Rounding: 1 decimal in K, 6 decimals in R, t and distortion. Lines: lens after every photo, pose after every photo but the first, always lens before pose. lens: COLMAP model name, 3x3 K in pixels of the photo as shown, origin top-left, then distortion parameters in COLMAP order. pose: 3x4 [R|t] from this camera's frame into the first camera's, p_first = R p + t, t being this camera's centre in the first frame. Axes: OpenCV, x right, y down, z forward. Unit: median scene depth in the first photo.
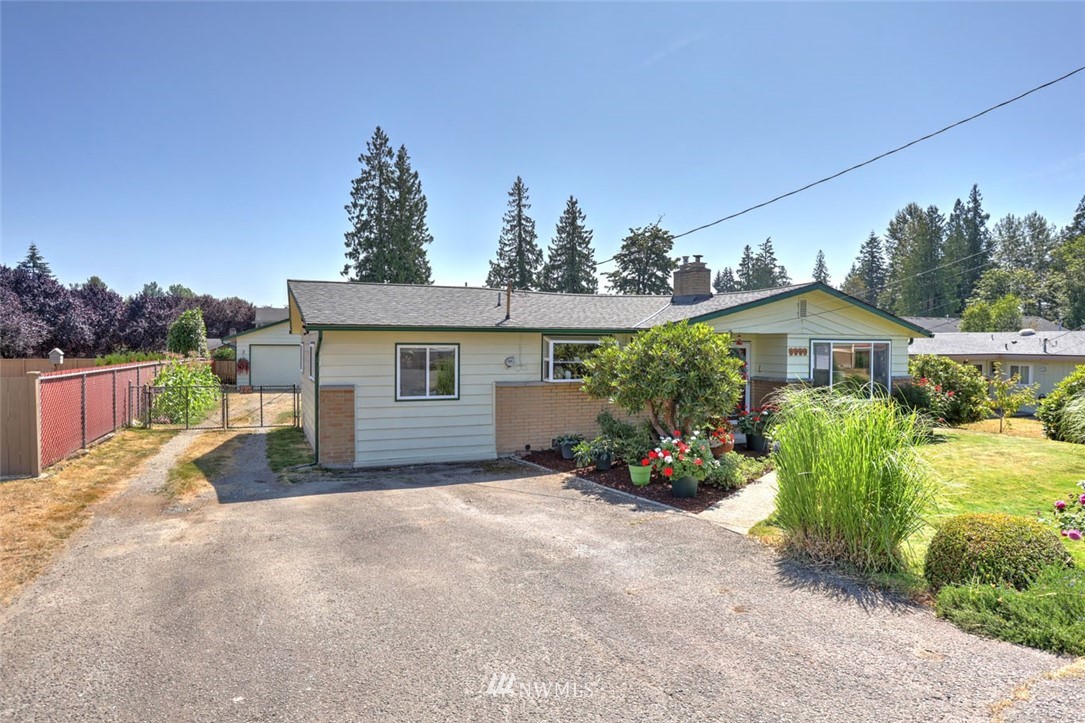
lens RADIAL K [[672.1, 0, 551.1], [0, 672.1, 358.1], [0, 0, 1]] dist [-0.084938, 0.084690]
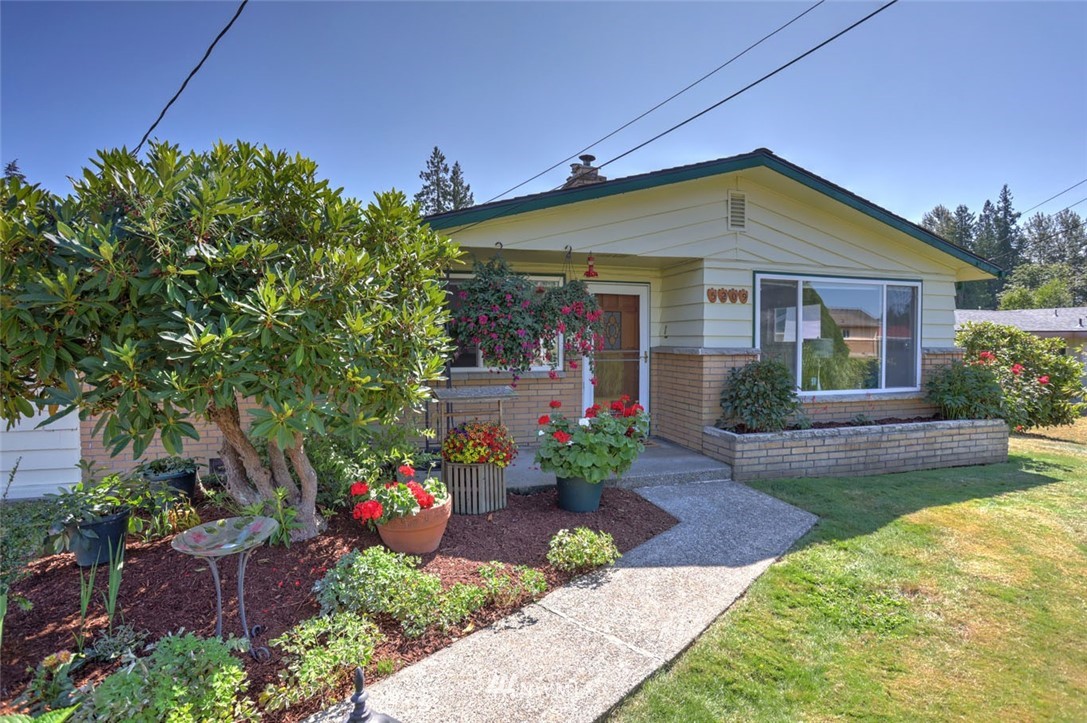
lens RADIAL K [[543.6, 0, 546.2], [0, 543.6, 354.8], [0, 0, 1]] dist [-0.071991, 0.029879]
pose [[0.990033, -0.000085, -0.140835, 0.048821], [0.000429, 0.999997, 0.002410, 0.005876], [0.140835, -0.002446, 0.990030, 0.095512]]
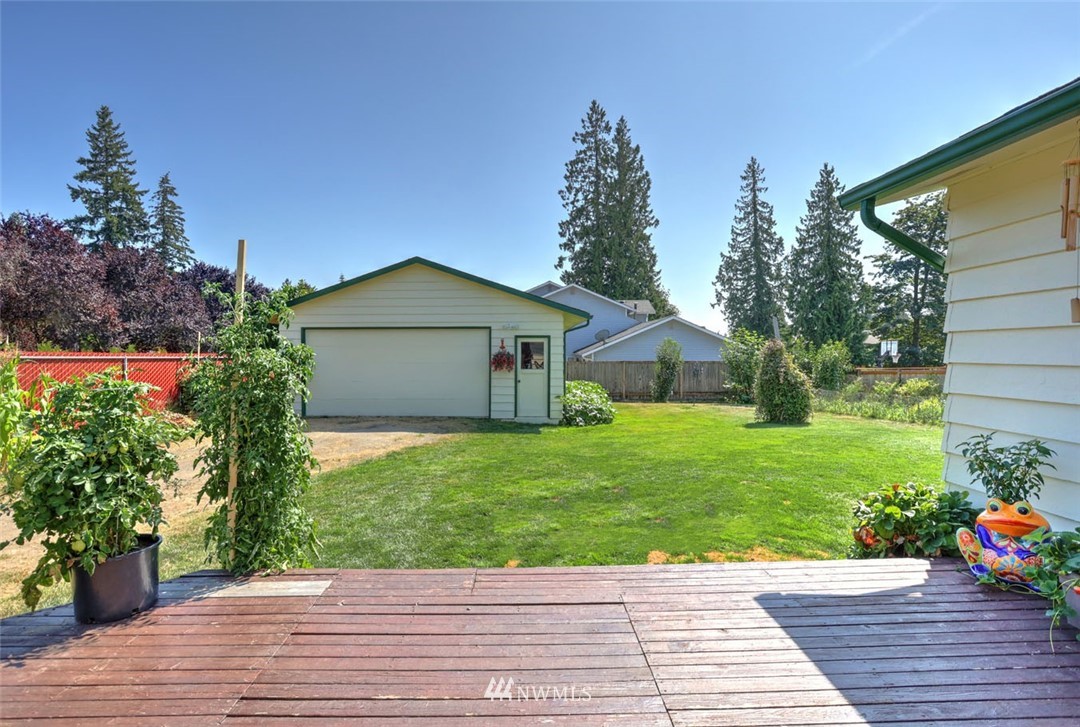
lens RADIAL K [[559.7, 0, 539.8], [0, 559.7, 347.3], [0, 0, 1]] dist [-0.036298, 0.001928]
pose [[0.929148, -0.008441, -0.369612, -0.047581], [-0.001165, 0.999668, -0.025758, 0.000858], [0.369707, 0.024364, 0.928829, 0.248055]]
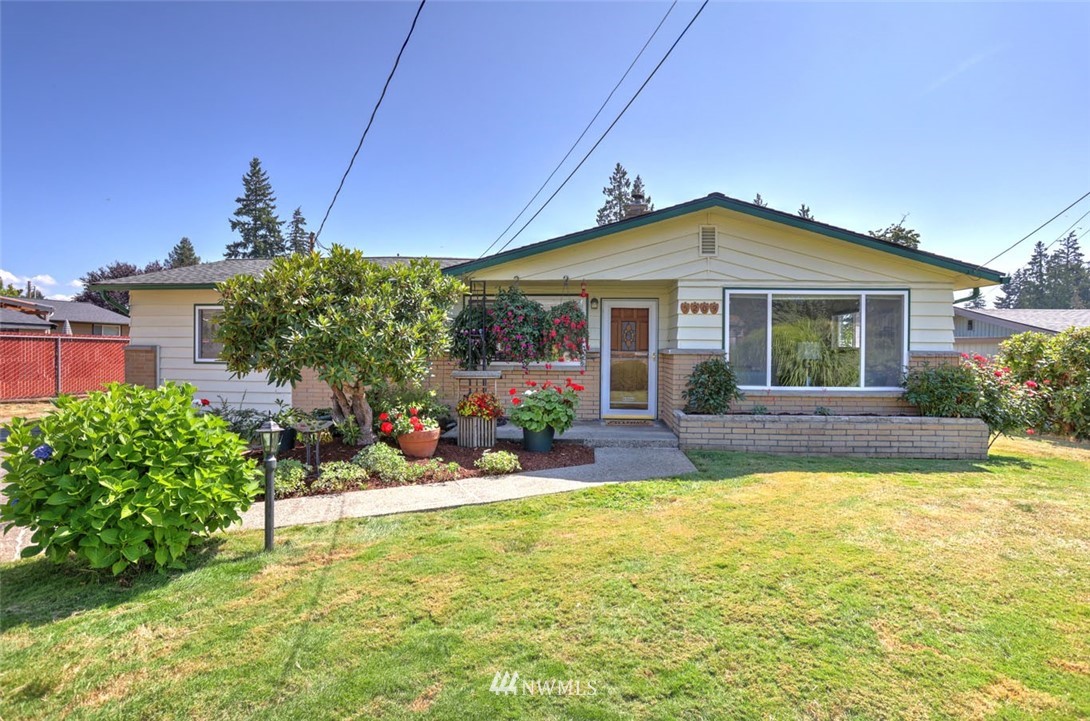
lens RADIAL K [[545.1, 0, 547.7], [0, 545.1, 353.8], [0, 0, 1]] dist [-0.071991, 0.029879]
pose [[0.877335, 0.006332, -0.479836, 0.082967], [-0.013976, 0.999826, -0.012360, 0.007345], [0.479675, 0.017550, 0.877271, 0.078211]]
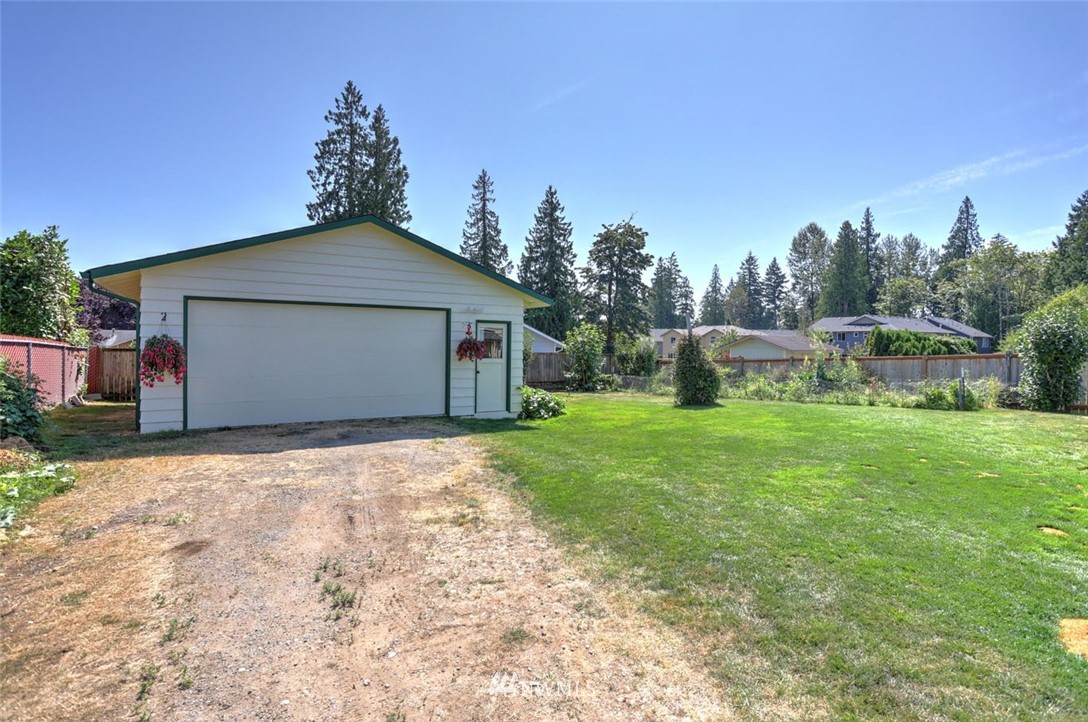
lens RADIAL K [[533.7, 0, 547.6], [0, 533.7, 351.4], [0, 0, 1]] dist [-0.078193, 0.042018]
pose [[0.982455, 0.002362, 0.186487, -0.115841], [-0.000541, 0.999952, -0.009814, 0.002441], [-0.186501, 0.009541, 0.982408, 0.258596]]
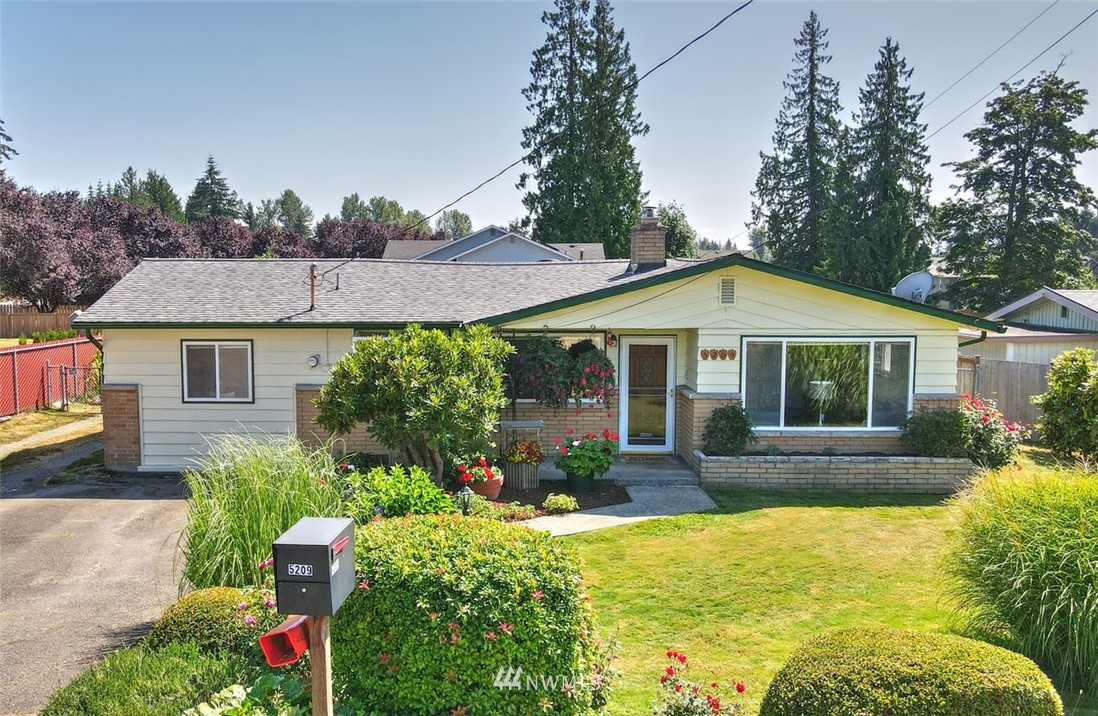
lens RADIAL K [[1016.8, 0, 470.5], [0, 1016.8, 360.1], [0, 0, 1]] dist [0.001367, 0.021367]
pose [[0.900629, 0.033061, -0.433330, 0.100115], [-0.004215, 0.997720, 0.067360, -0.012343], [0.434569, -0.058840, 0.898714, -0.010339]]
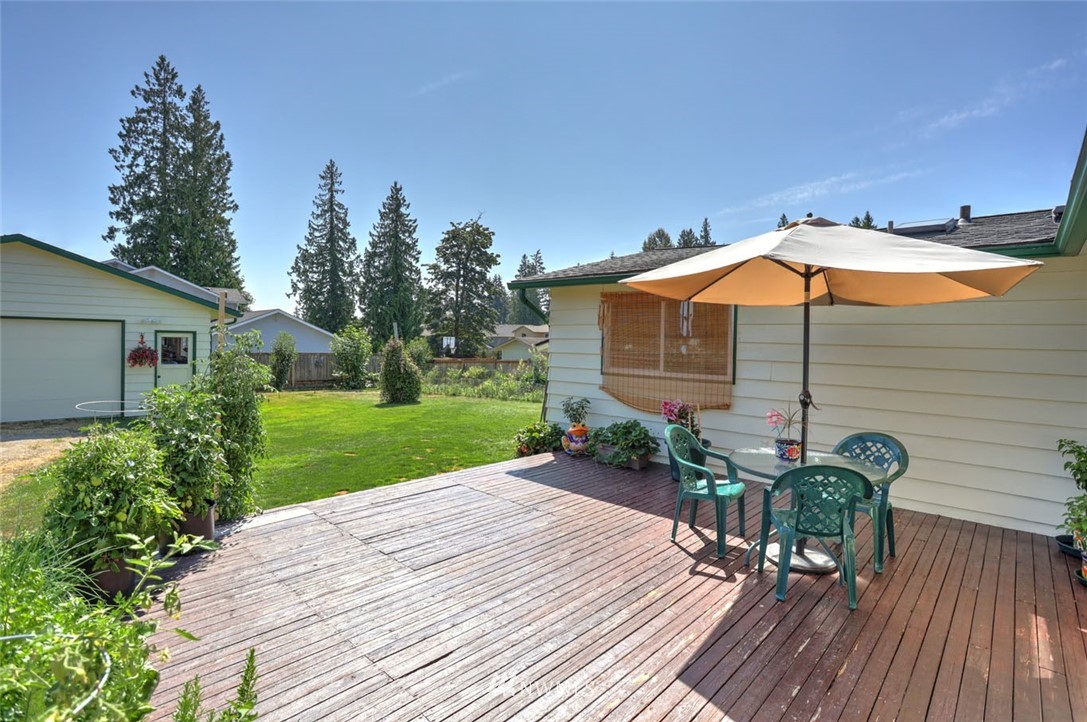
lens RADIAL K [[533.2, 0, 547.1], [0, 533.2, 351.4], [0, 0, 1]] dist [-0.078193, 0.042018]
pose [[0.918647, 0.005172, 0.395046, -0.067985], [-0.006617, 0.999975, 0.002297, -0.001590], [-0.395024, -0.004724, 0.918659, 0.219276]]
